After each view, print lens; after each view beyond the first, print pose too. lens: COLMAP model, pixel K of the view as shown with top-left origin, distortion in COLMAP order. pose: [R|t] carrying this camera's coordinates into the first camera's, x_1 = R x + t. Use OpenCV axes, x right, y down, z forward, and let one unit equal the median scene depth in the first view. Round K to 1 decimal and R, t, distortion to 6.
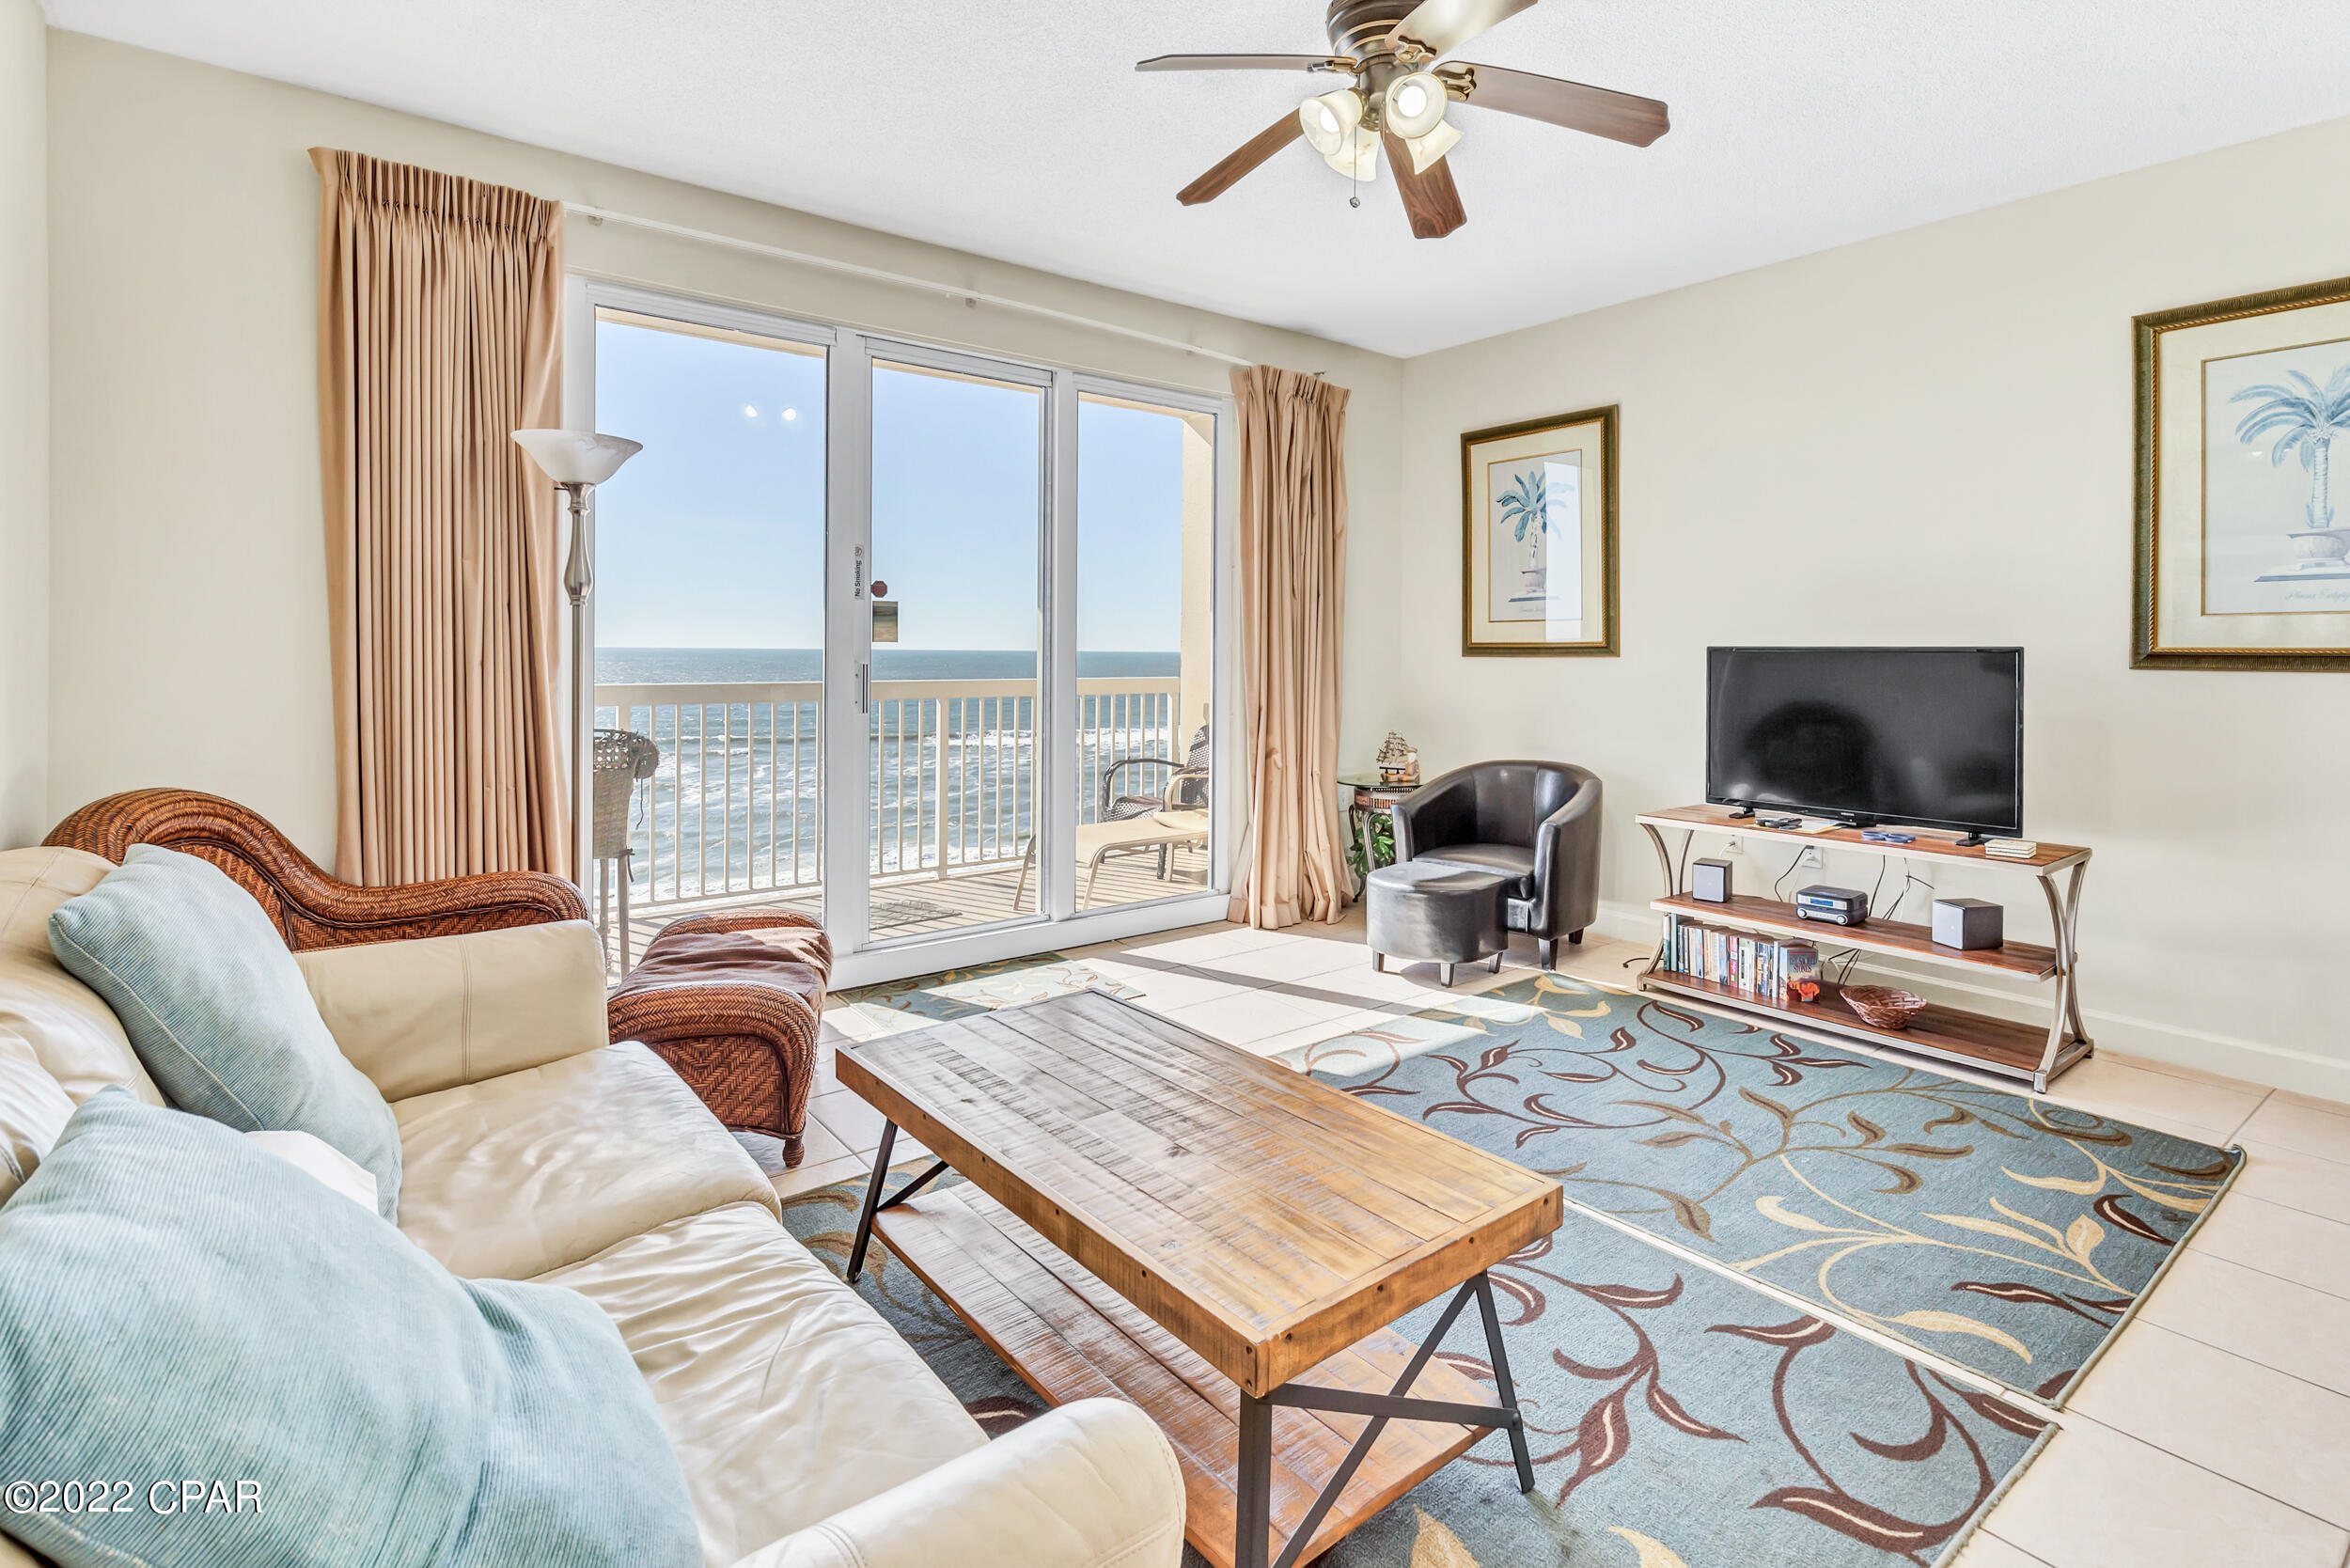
lens RADIAL K [[1119.4, 0, 1187.4], [0, 1119.4, 655.4], [0, 0, 1]] dist [0.003439, 0.001631]
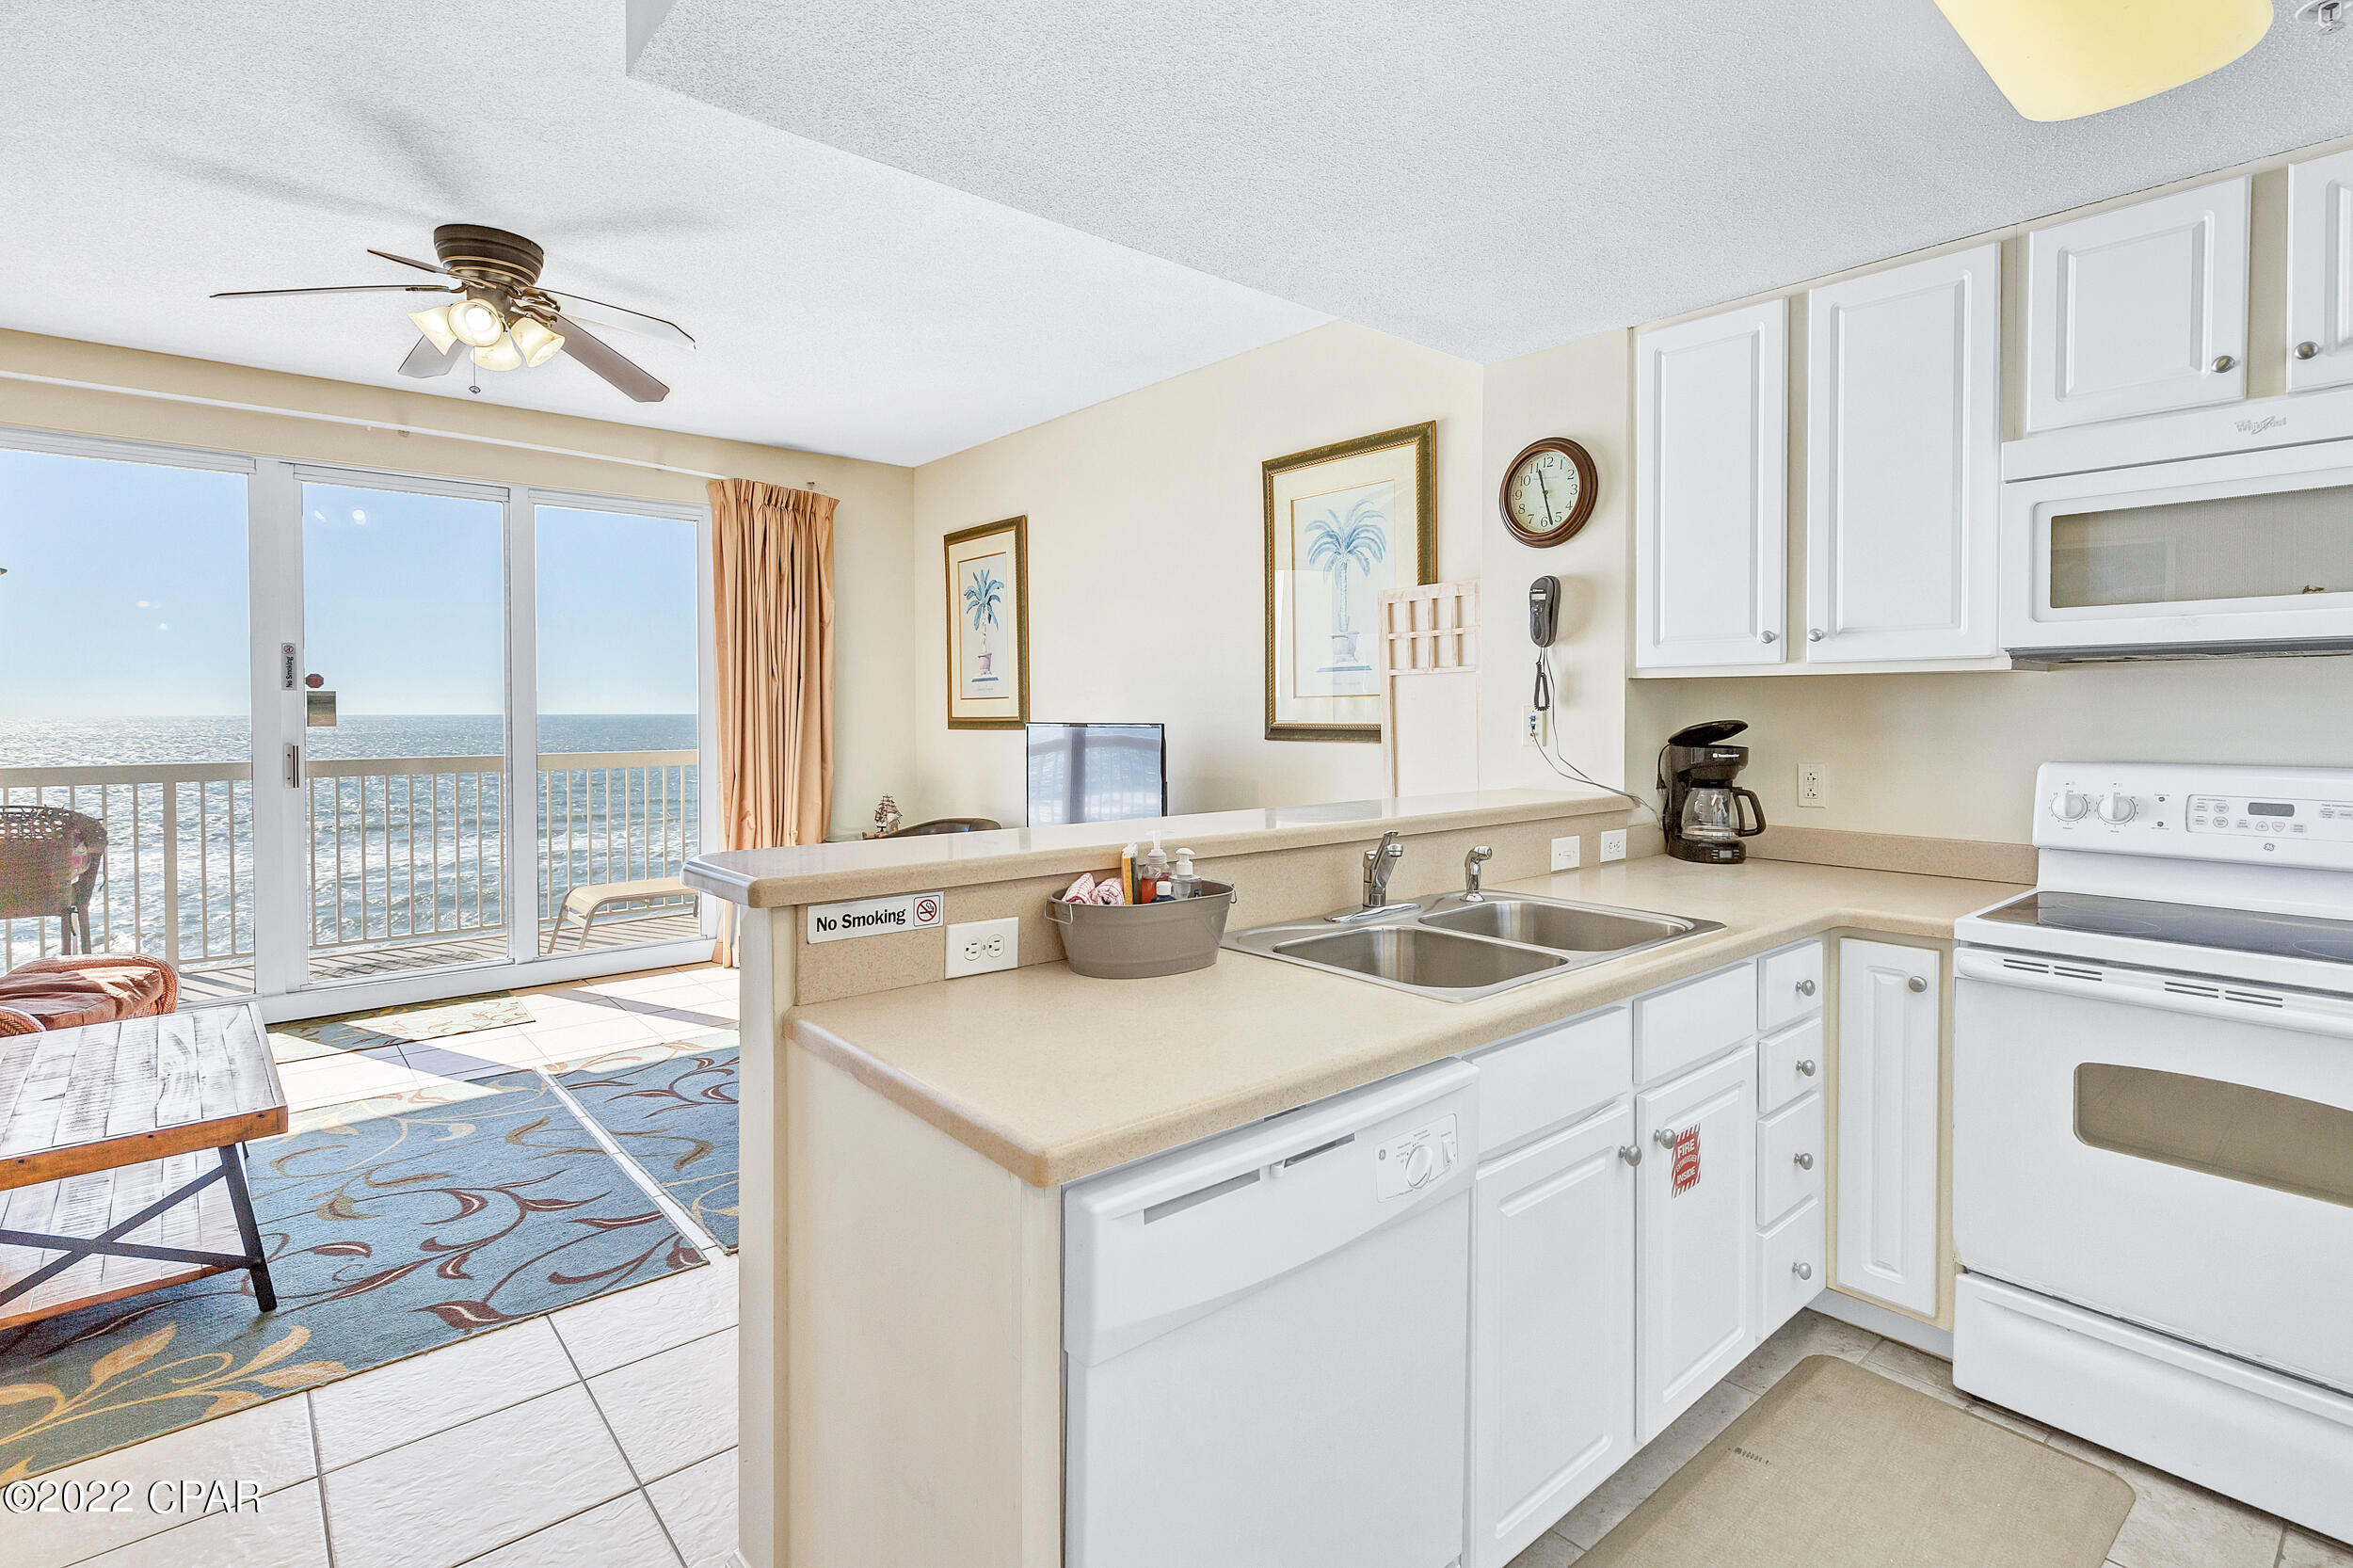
lens RADIAL K [[1120.8, 0, 1192.5], [0, 1120.8, 731.9], [0, 0, 1]] dist [0.003439, 0.001631]
pose [[0.998589, -0.011274, 0.051890, 0.740230], [0.010515, 0.999834, 0.014875, -0.017745], [-0.052049, -0.014308, 0.998542, -0.277811]]
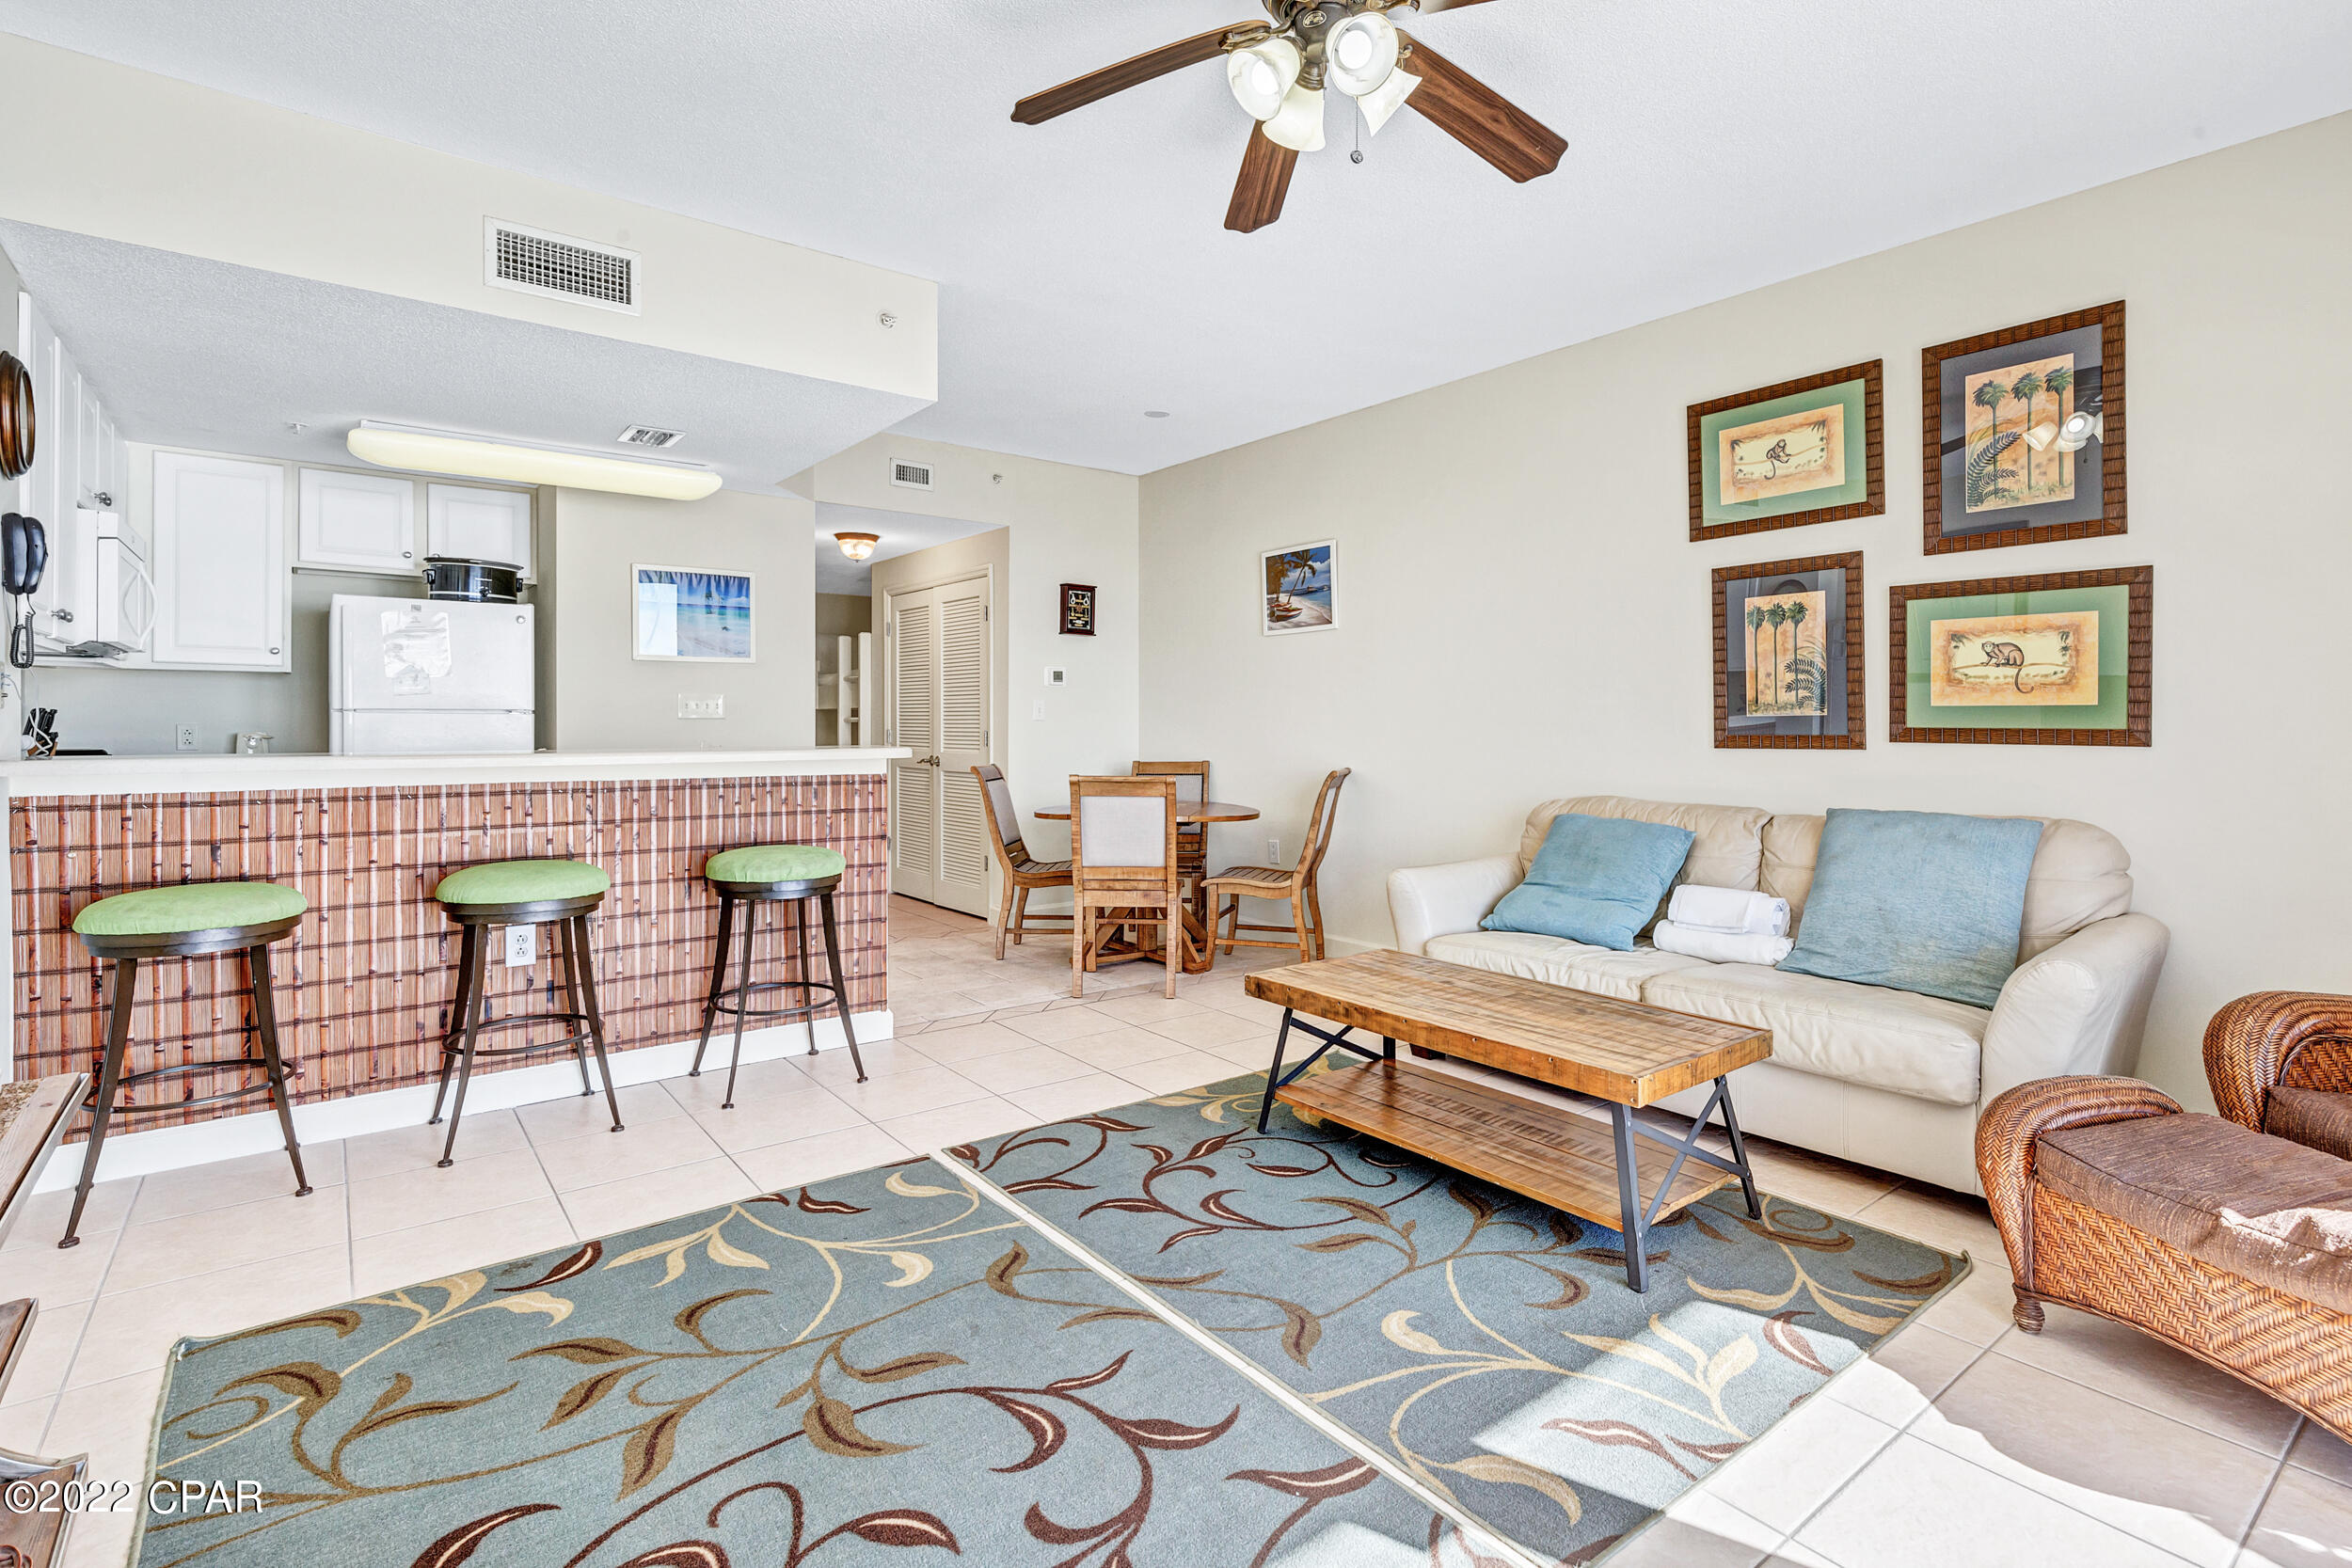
lens RADIAL K [[1120.3, 0, 1199.0], [0, 1120.3, 716.0], [0, 0, 1]] dist [0.003439, 0.001631]
pose [[-0.999954, -0.008602, -0.004314, 0.216860], [-0.008610, 0.999961, 0.001874, 0.006711], [0.004297, 0.001912, -0.999989, 1.501177]]
